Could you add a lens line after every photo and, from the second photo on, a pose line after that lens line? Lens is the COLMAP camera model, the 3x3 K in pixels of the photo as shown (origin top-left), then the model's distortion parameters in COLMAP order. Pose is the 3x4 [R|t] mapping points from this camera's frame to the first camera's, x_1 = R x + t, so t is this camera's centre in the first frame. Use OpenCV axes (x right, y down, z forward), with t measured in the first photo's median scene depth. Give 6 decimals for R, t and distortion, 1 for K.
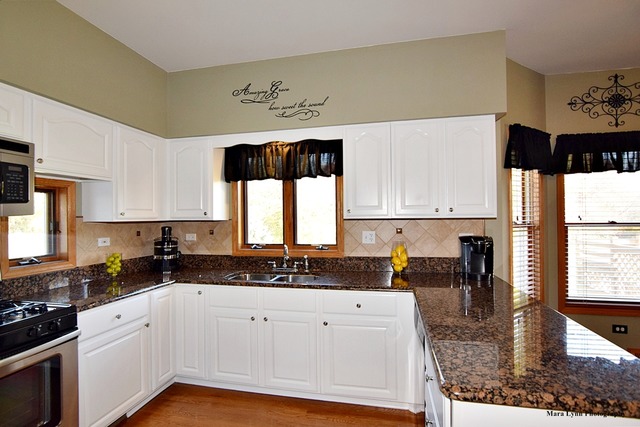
lens RADIAL K [[322.2, 0, 315.9], [0, 322.2, 216.5], [0, 0, 1]] dist [-0.022313, 0.000797]
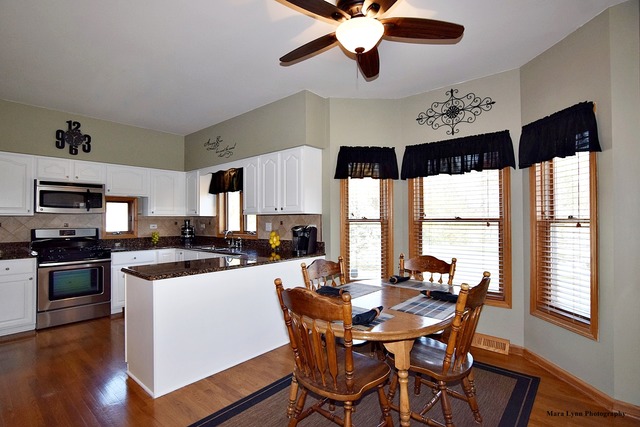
lens RADIAL K [[312.5, 0, 317.0], [0, 312.5, 215.7], [0, 0, 1]] dist [-0.029188, 0.000701]
pose [[0.884072, 0.000025, -0.467352, 1.070481], [-0.002820, 0.999982, -0.005280, 0.016714], [0.467343, 0.005986, 0.884056, -0.228804]]
